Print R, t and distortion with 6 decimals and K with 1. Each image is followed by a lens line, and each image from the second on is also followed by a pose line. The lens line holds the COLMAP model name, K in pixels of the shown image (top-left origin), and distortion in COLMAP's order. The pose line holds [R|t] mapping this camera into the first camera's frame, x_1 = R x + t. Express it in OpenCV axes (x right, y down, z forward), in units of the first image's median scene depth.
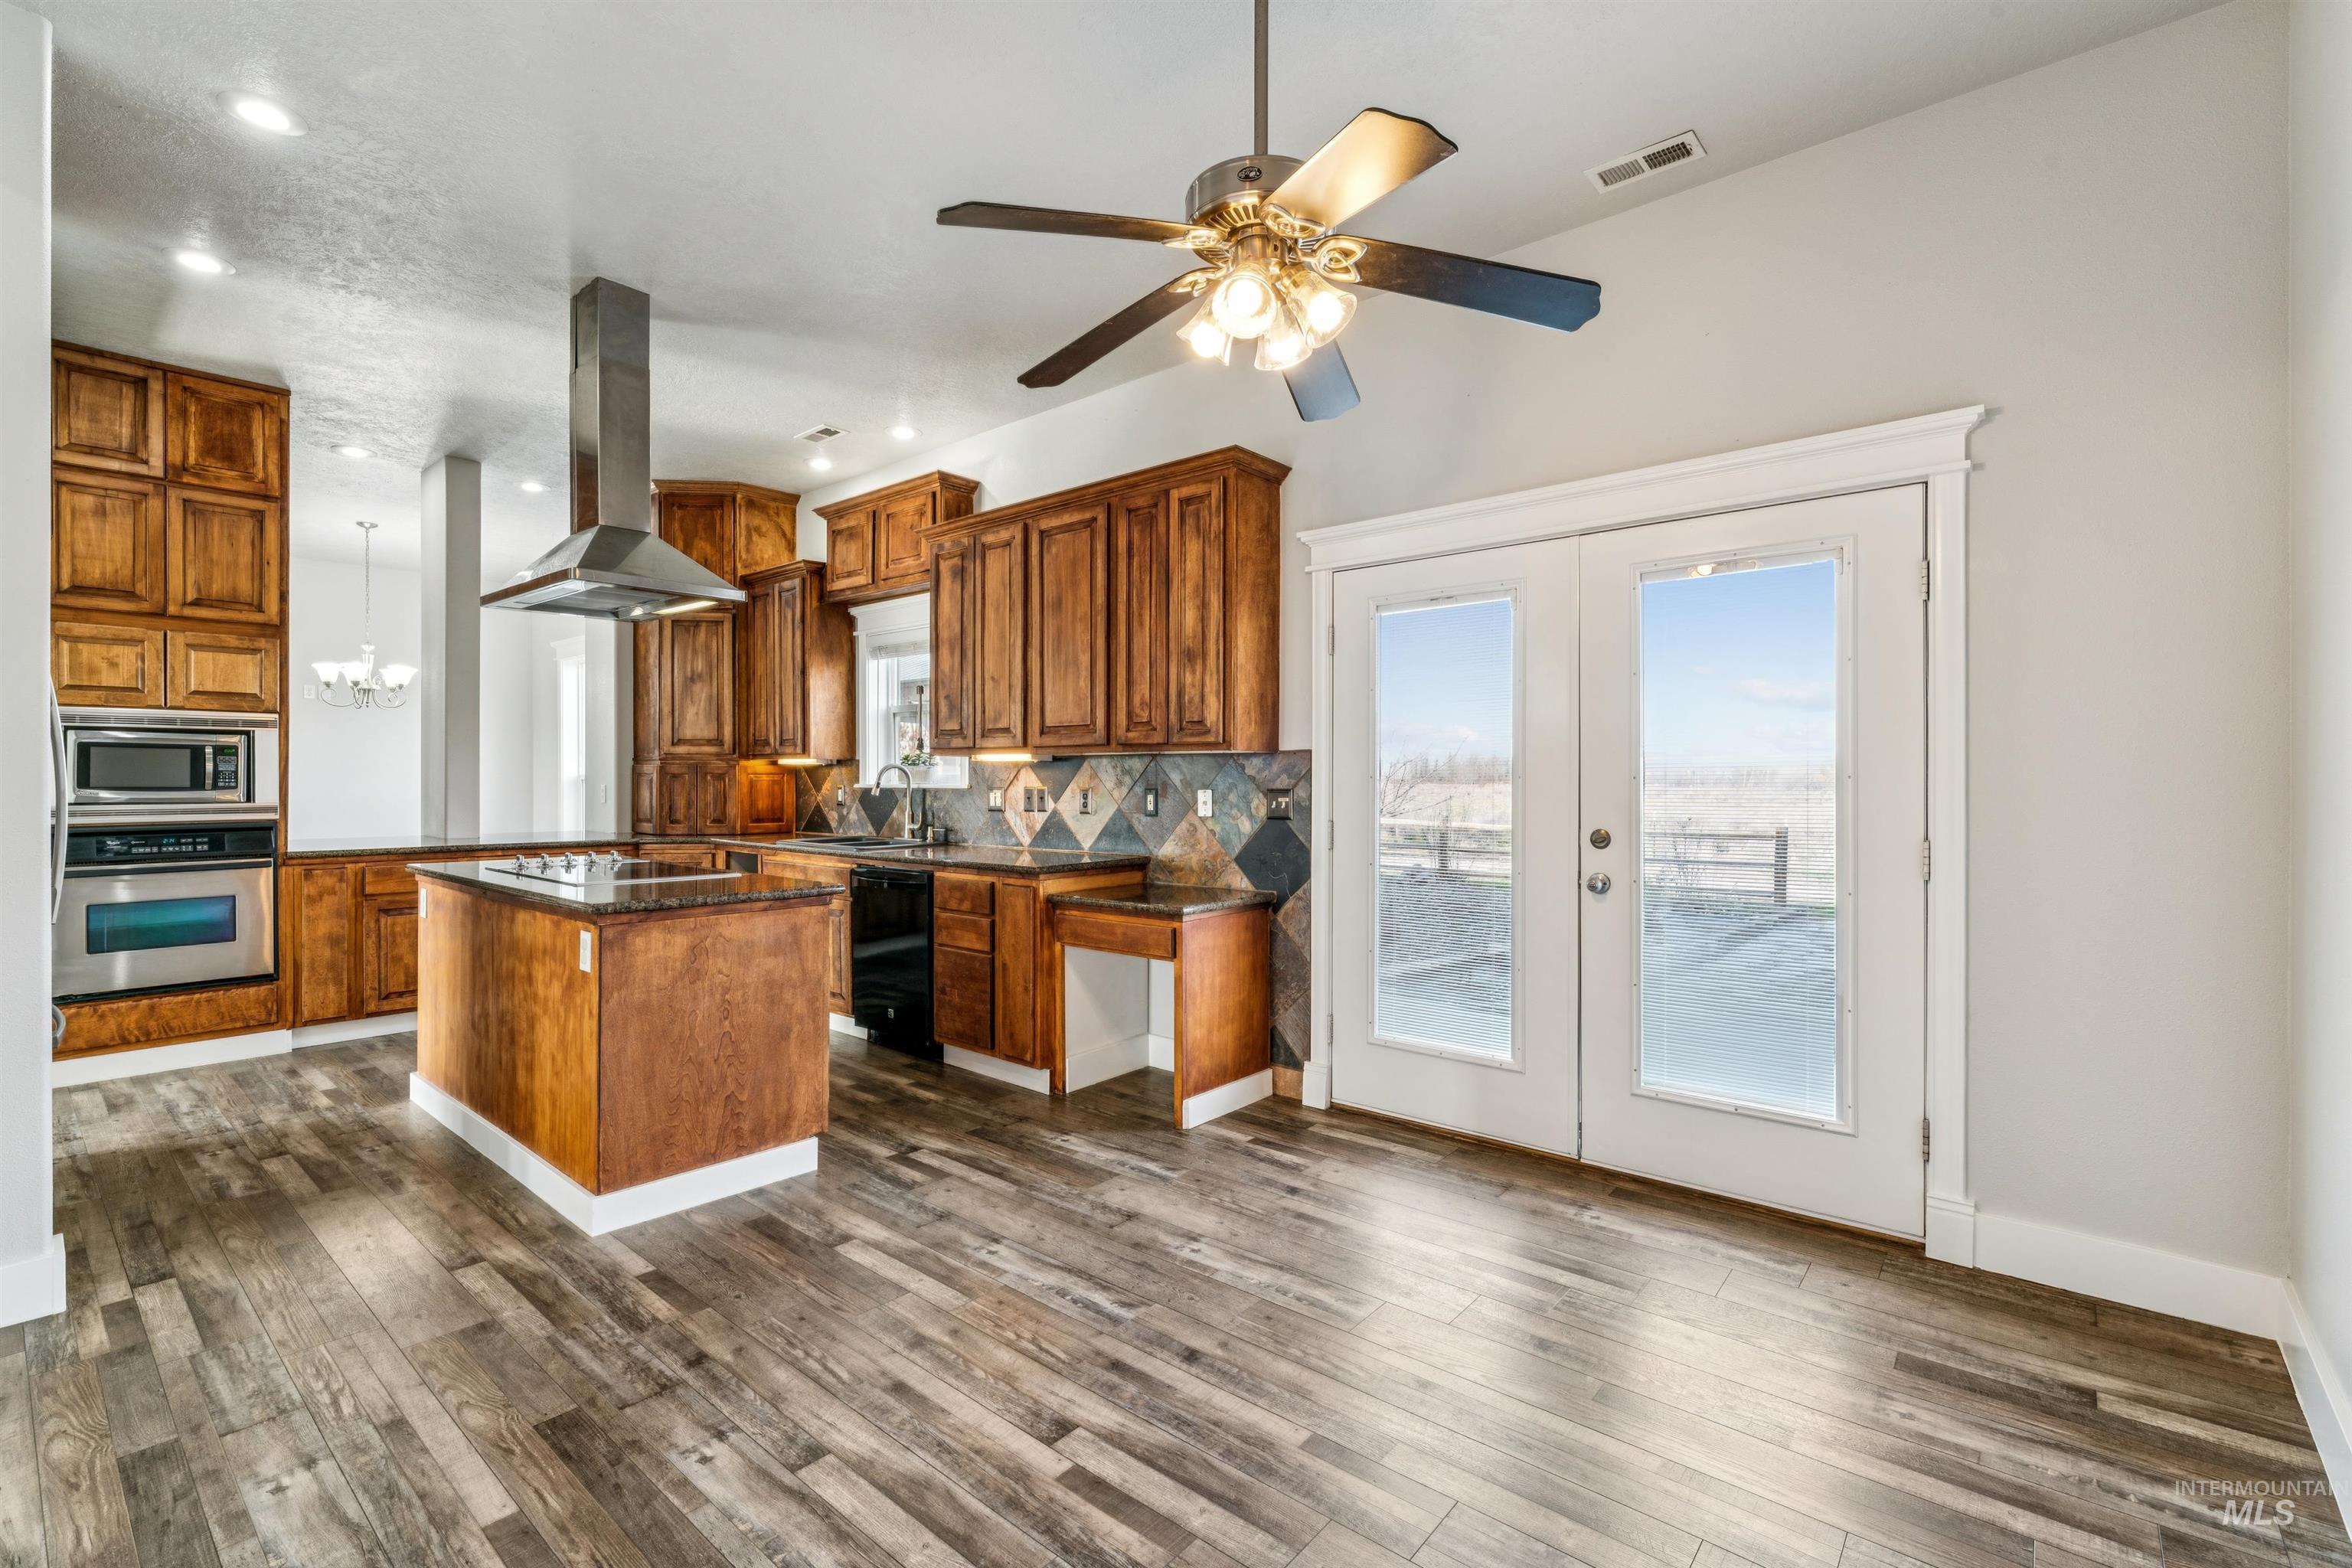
lens RADIAL K [[1029.3, 0, 1188.6], [0, 1029.3, 779.9], [0, 0, 1]] dist [0.003233, -0.000284]
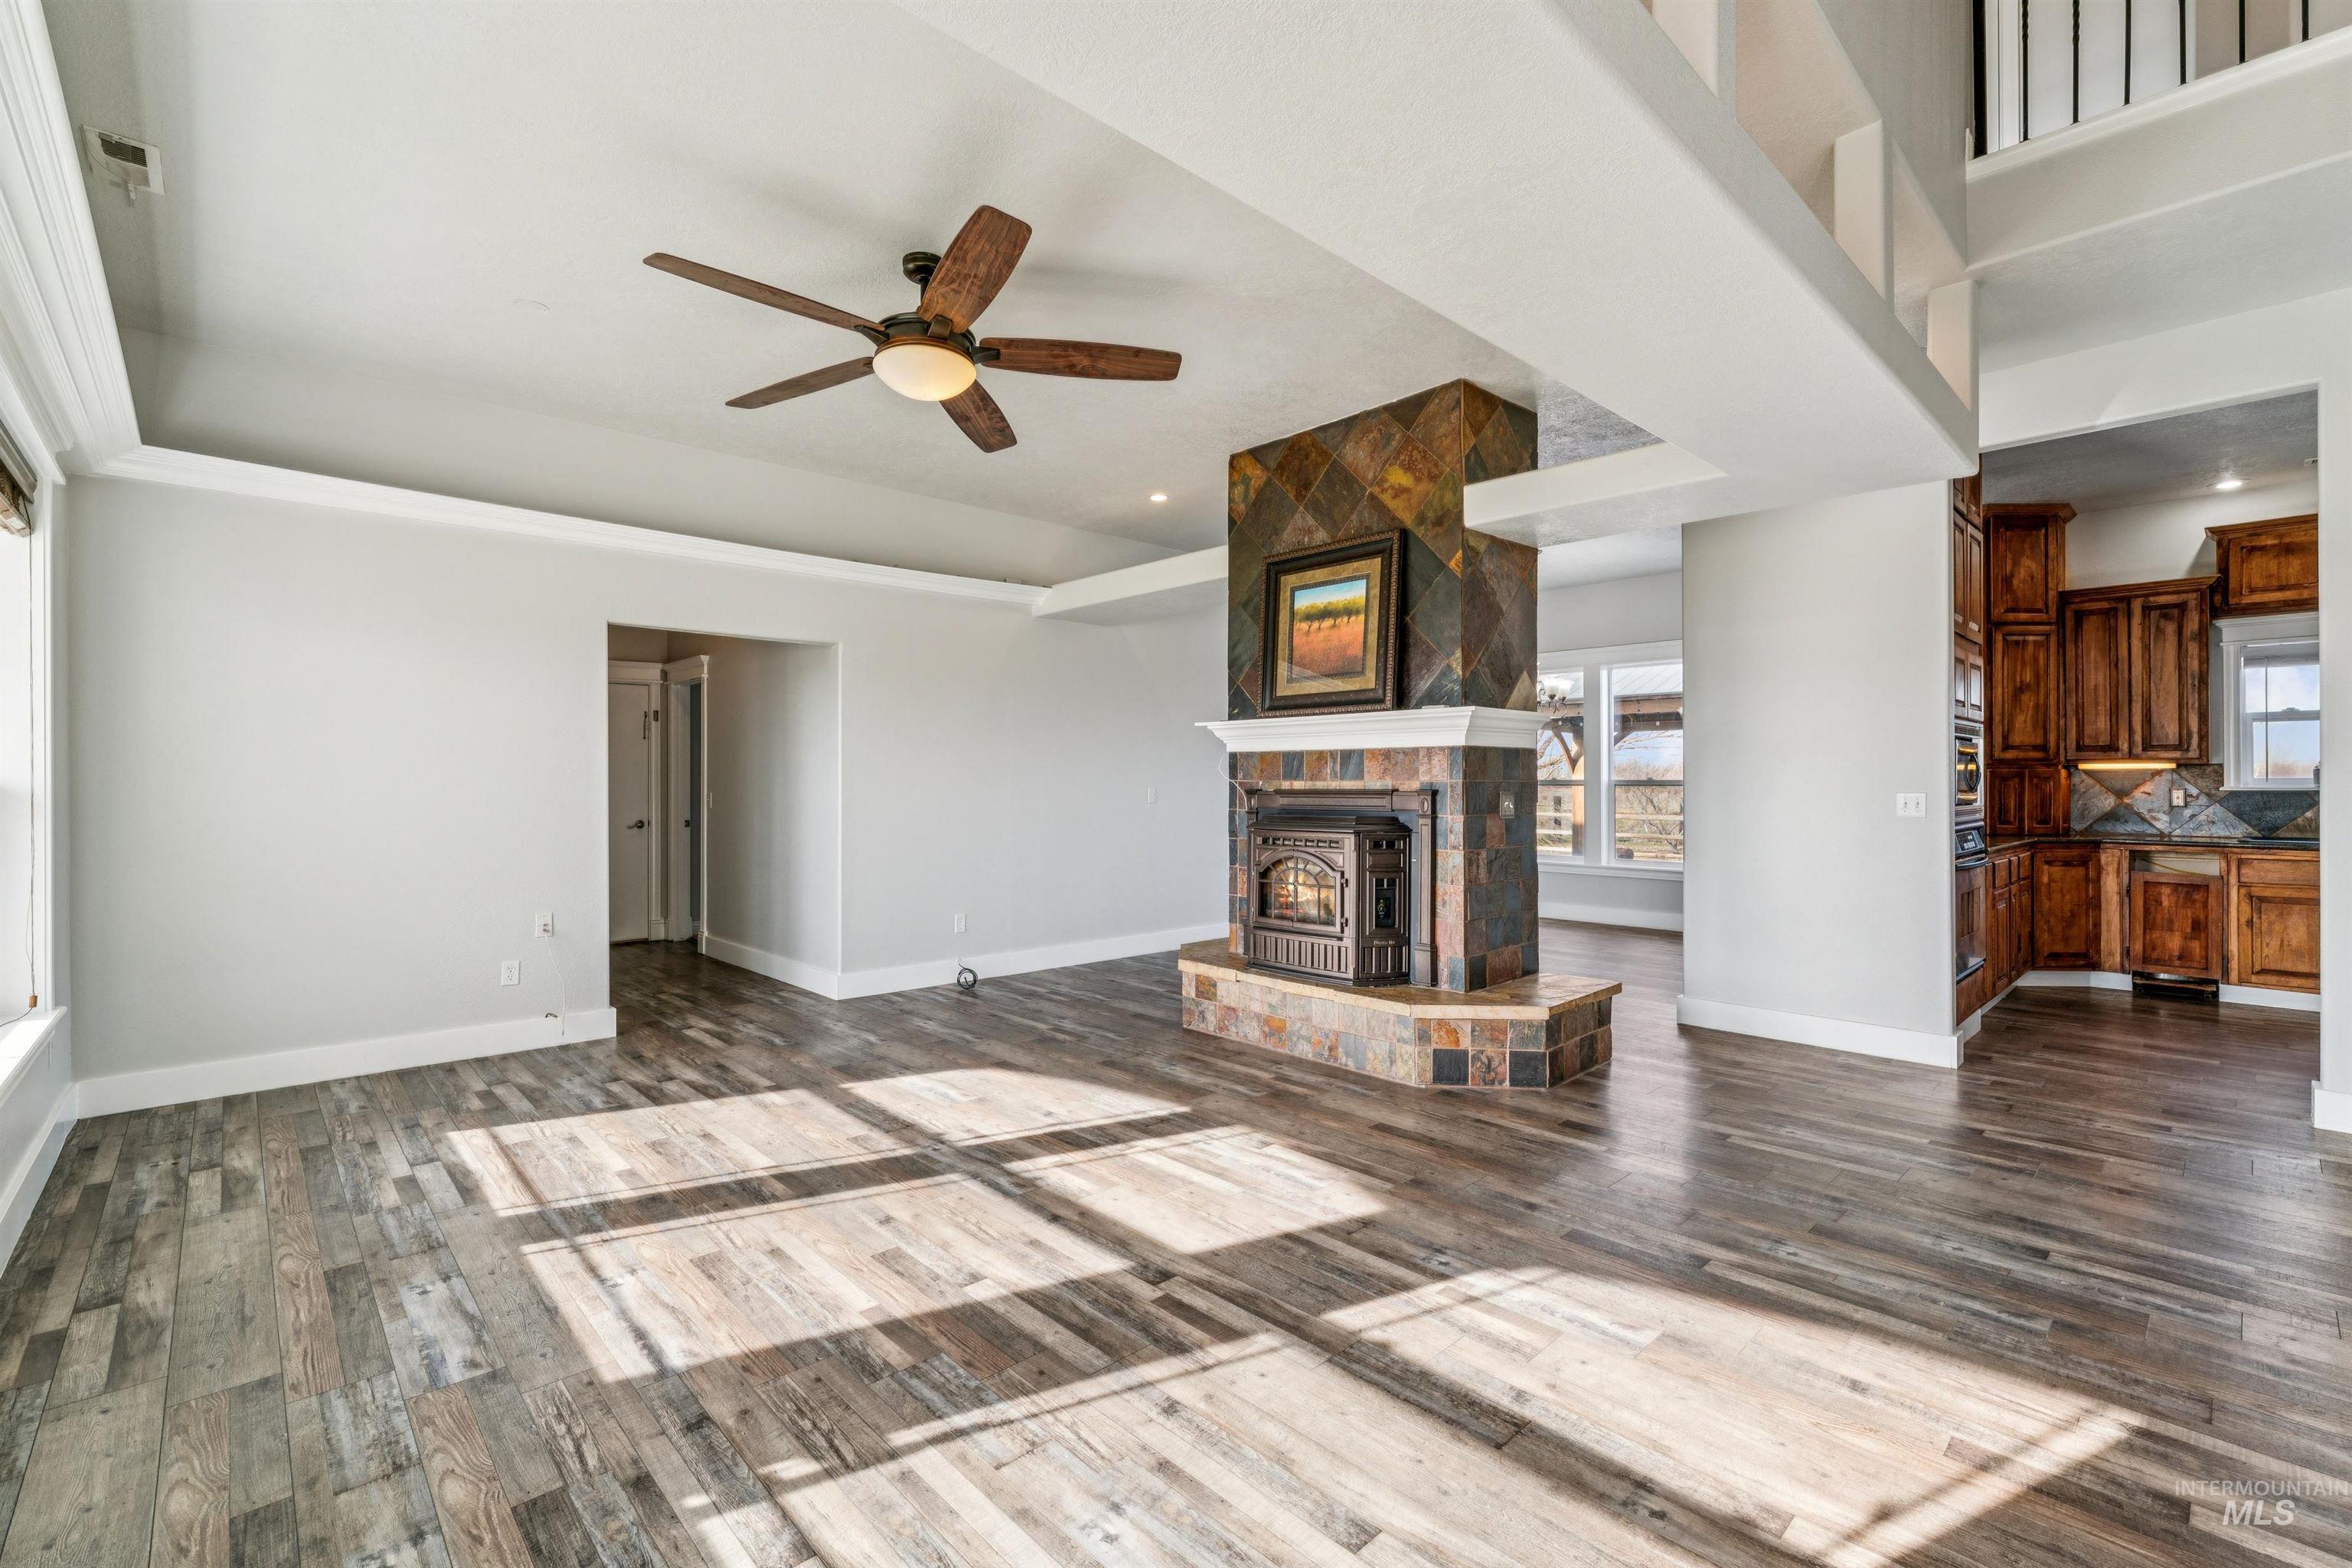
lens RADIAL K [[1029.3, 0, 1171.6], [0, 1029.3, 781.9], [0, 0, 1]] dist [0.003233, -0.000284]
pose [[0.992623, -0.002064, -0.121224, -1.640534], [0.001524, 0.999989, -0.004546, 0.002365], [0.121232, 0.004328, 0.992615, -0.222346]]
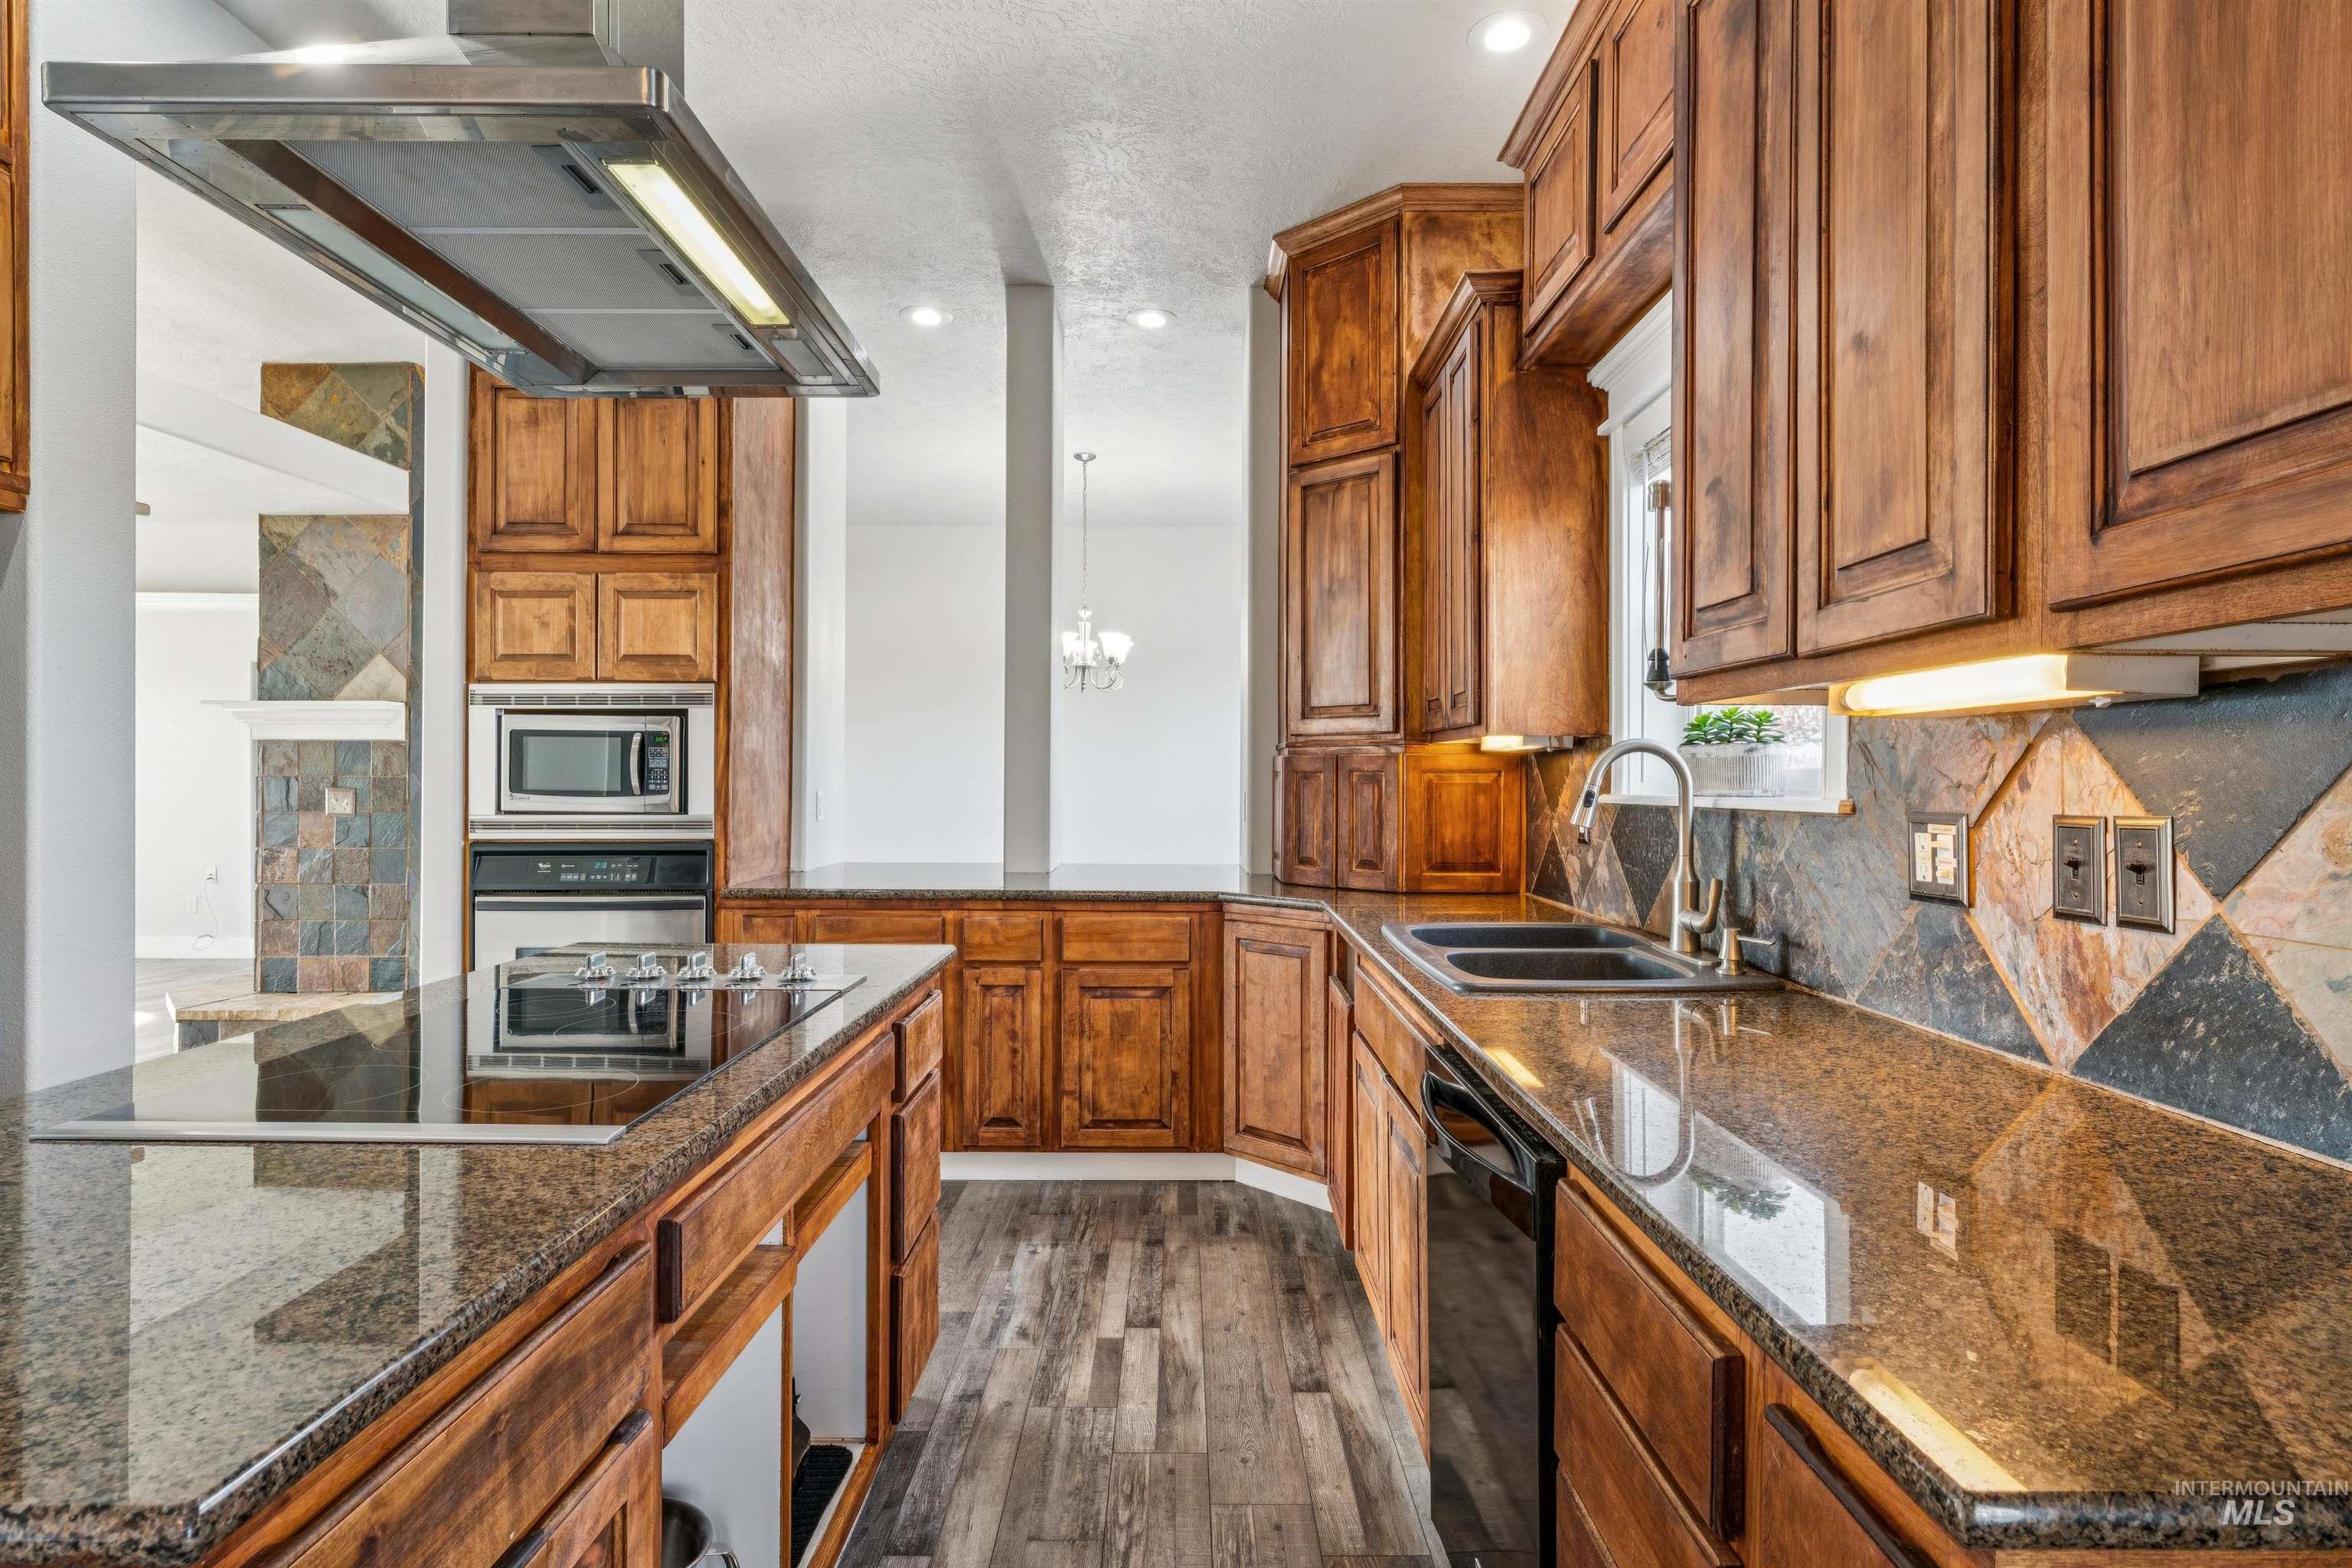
lens RADIAL K [[1192.1, 0, 1187.7], [0, 1192.1, 775.5], [0, 0, 1]] dist [-0.004532, -0.001133]
pose [[0.645313, -0.002848, -0.763913, -0.086915], [-0.003209, 0.999974, -0.006439, 0.000233], [0.763912, 0.006606, 0.645287, 0.739004]]
